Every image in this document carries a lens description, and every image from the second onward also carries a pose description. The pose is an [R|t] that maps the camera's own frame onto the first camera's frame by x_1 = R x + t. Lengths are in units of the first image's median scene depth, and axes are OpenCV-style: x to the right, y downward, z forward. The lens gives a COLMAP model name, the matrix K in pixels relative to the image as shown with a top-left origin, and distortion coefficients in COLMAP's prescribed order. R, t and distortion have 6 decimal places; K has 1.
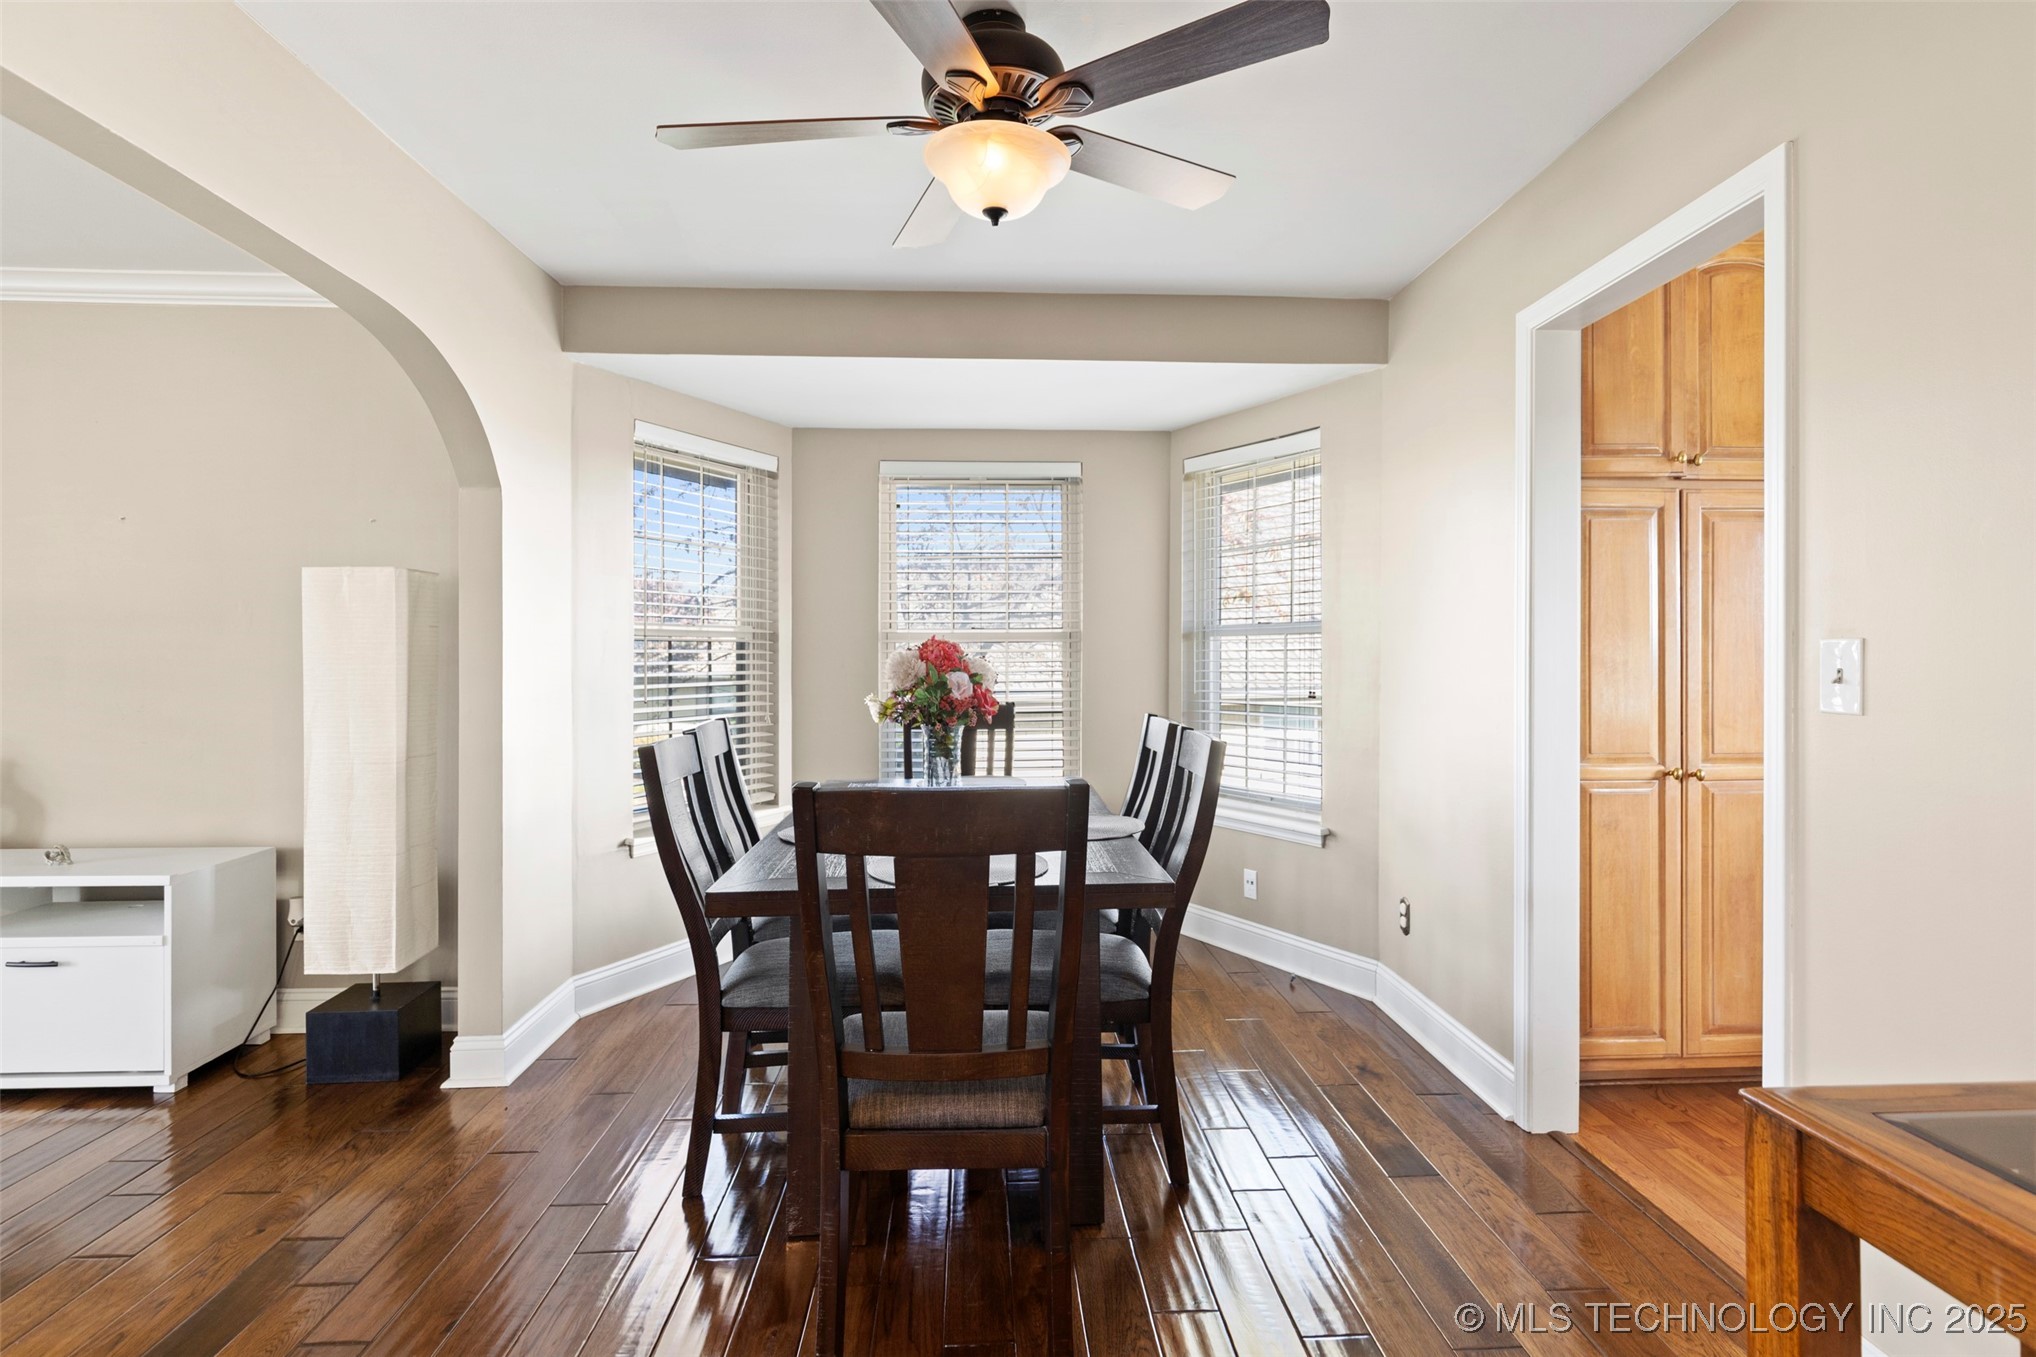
lens RADIAL K [[1026.7, 0, 1015.0], [0, 1026.7, 661.3], [0, 0, 1]] dist [0.004795, -0.002420]
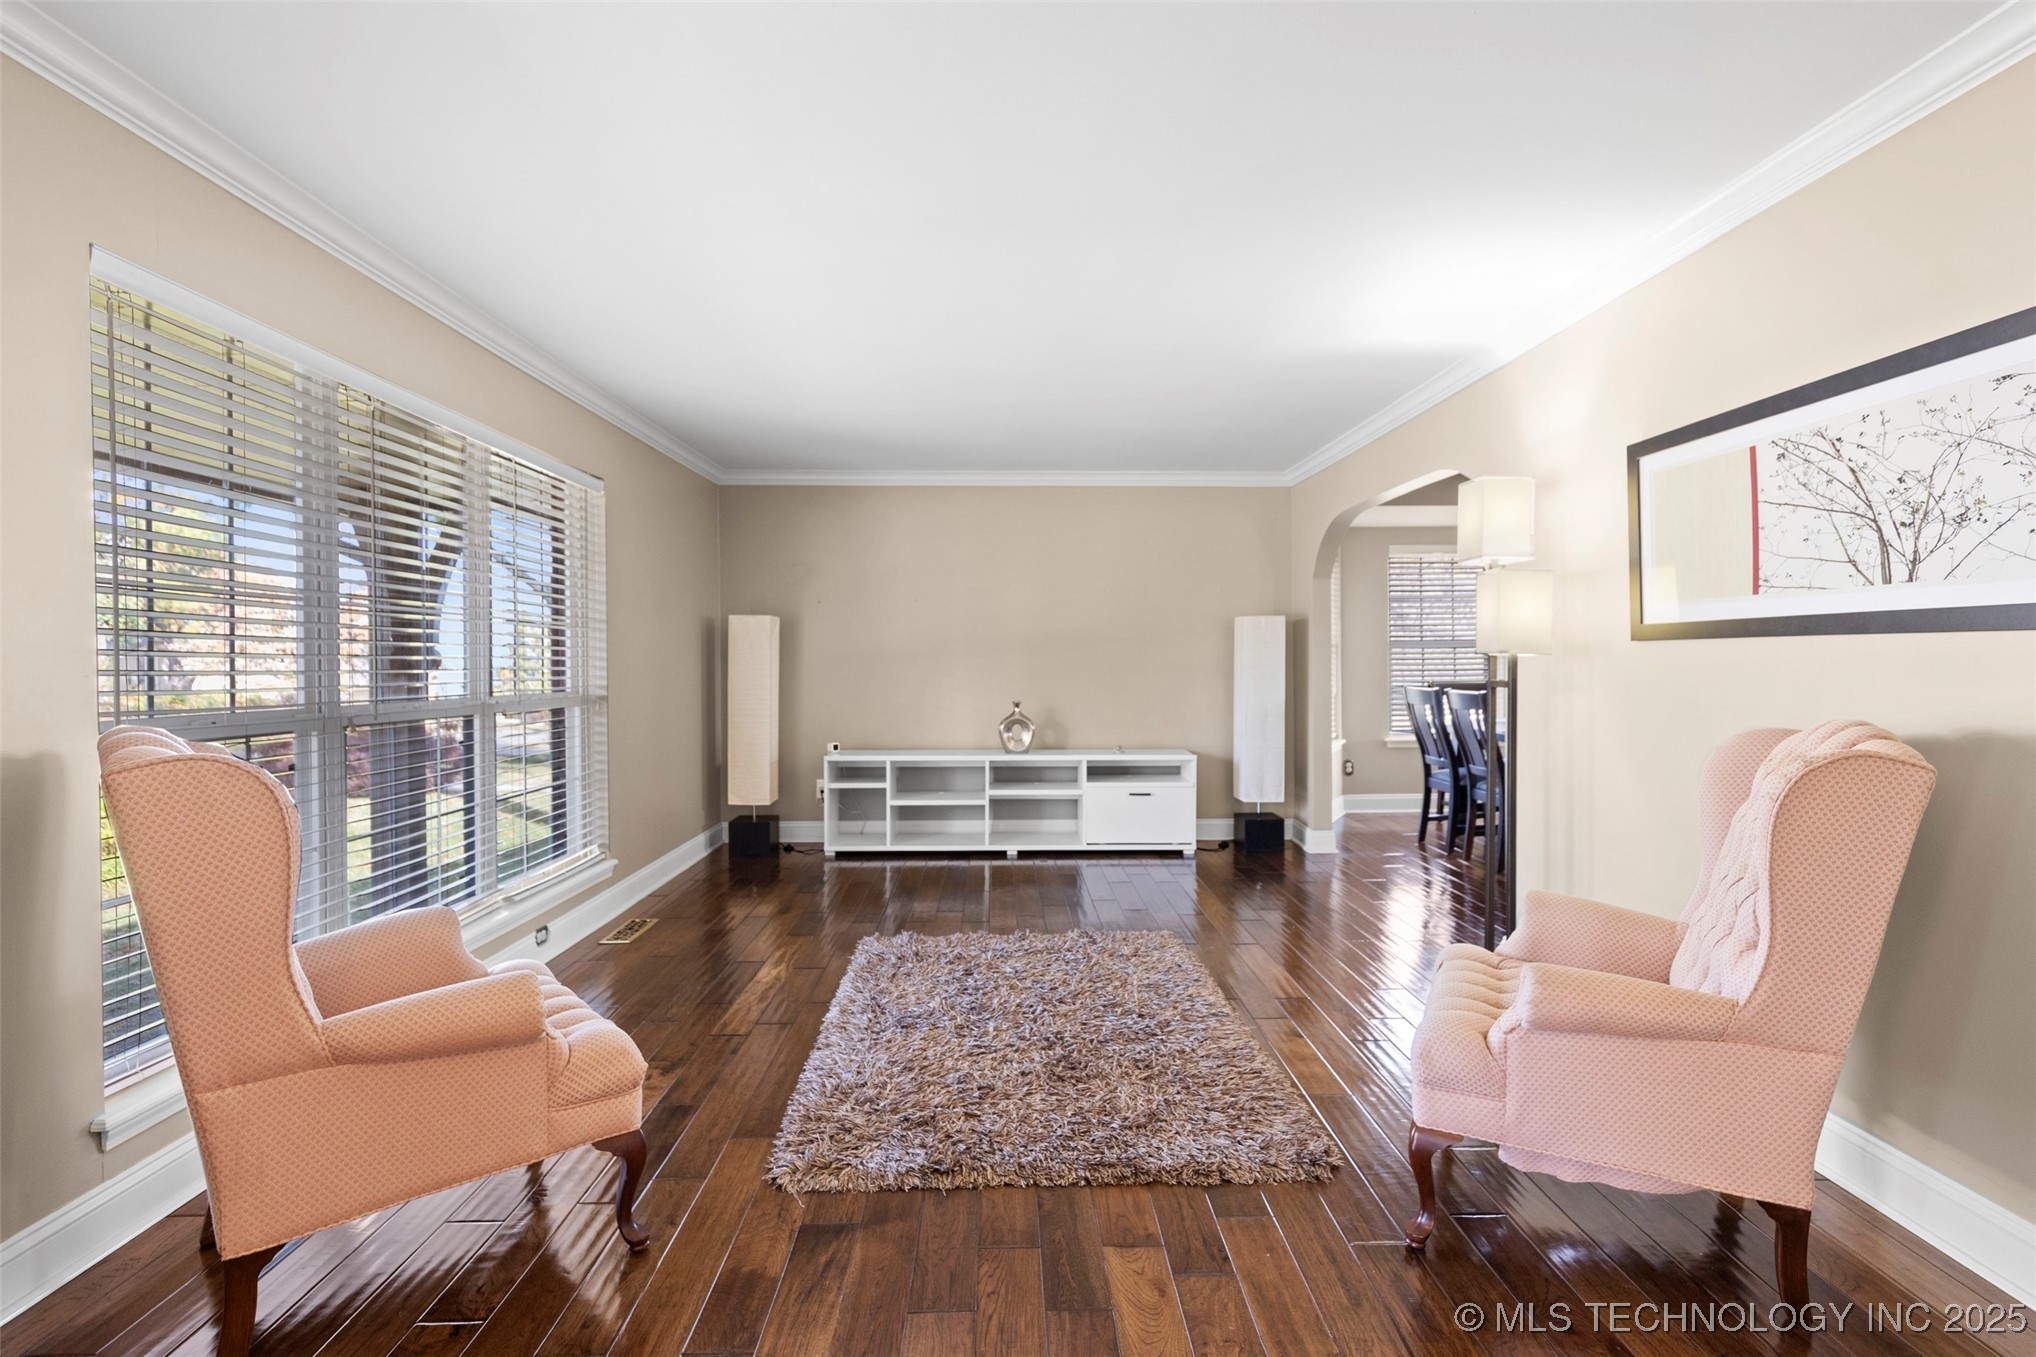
lens RADIAL K [[1026.7, 0, 1018.5], [0, 1026.7, 679.5], [0, 0, 1]] dist [0.004795, -0.002420]
pose [[0.999484, -0.005577, -0.031648, -1.178594], [0.006075, 0.999859, 0.015653, 0.005404], [0.031556, -0.015837, 0.999377, -1.292923]]
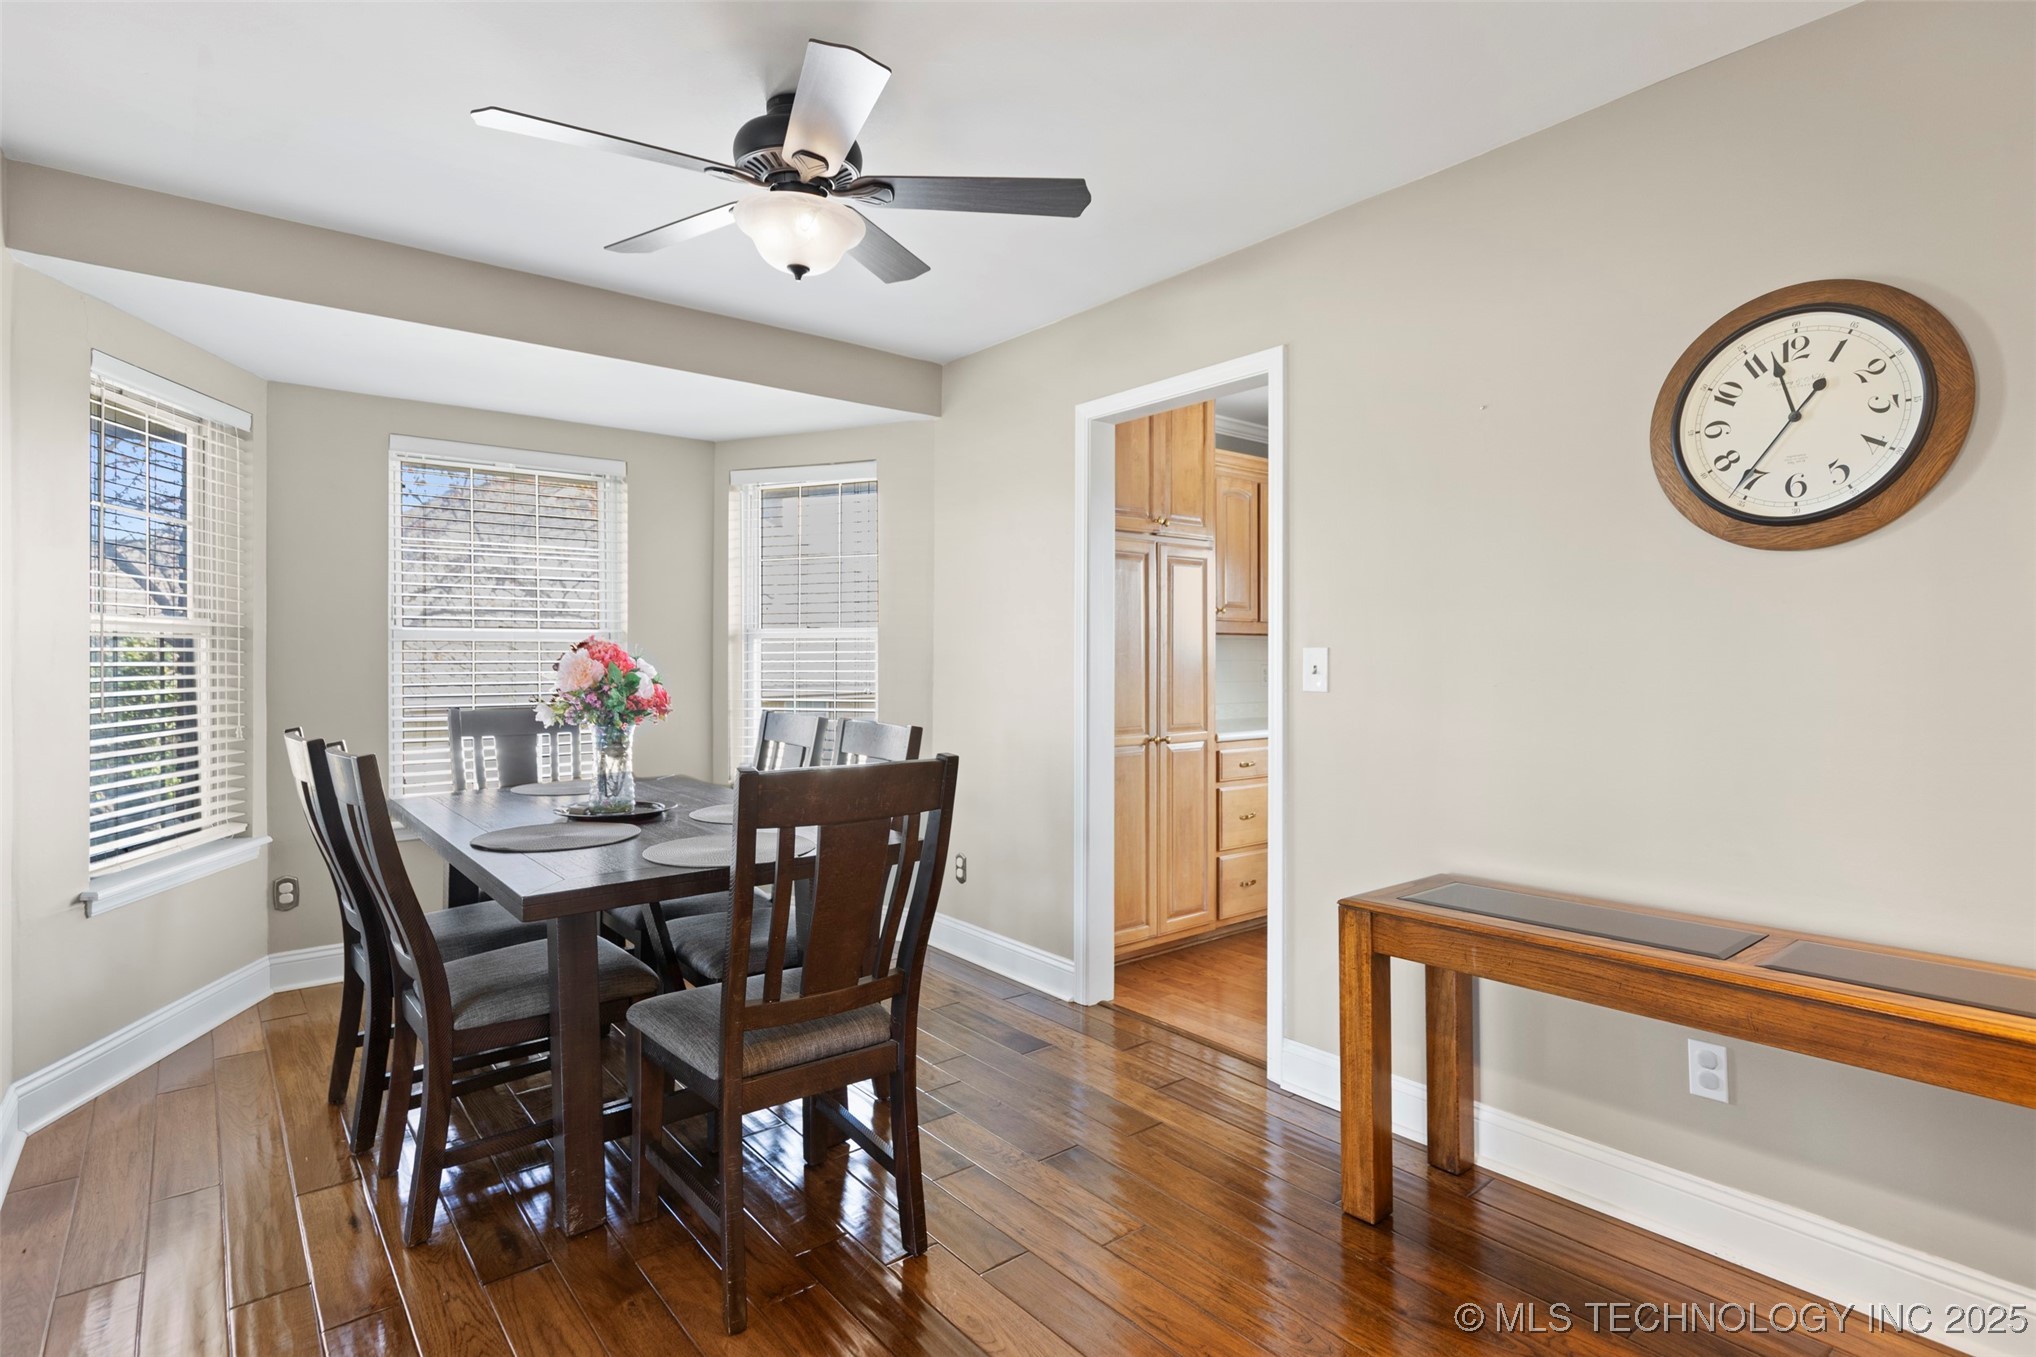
lens RADIAL K [[1026.7, 0, 1031.3], [0, 1026.7, 665.0], [0, 0, 1]] dist [0.004795, -0.002420]
pose [[0.805931, -0.002019, 0.592005, -0.354956], [0.001049, 0.999997, 0.001982, 0.001849], [-0.592008, -0.000977, 0.805931, -0.054965]]
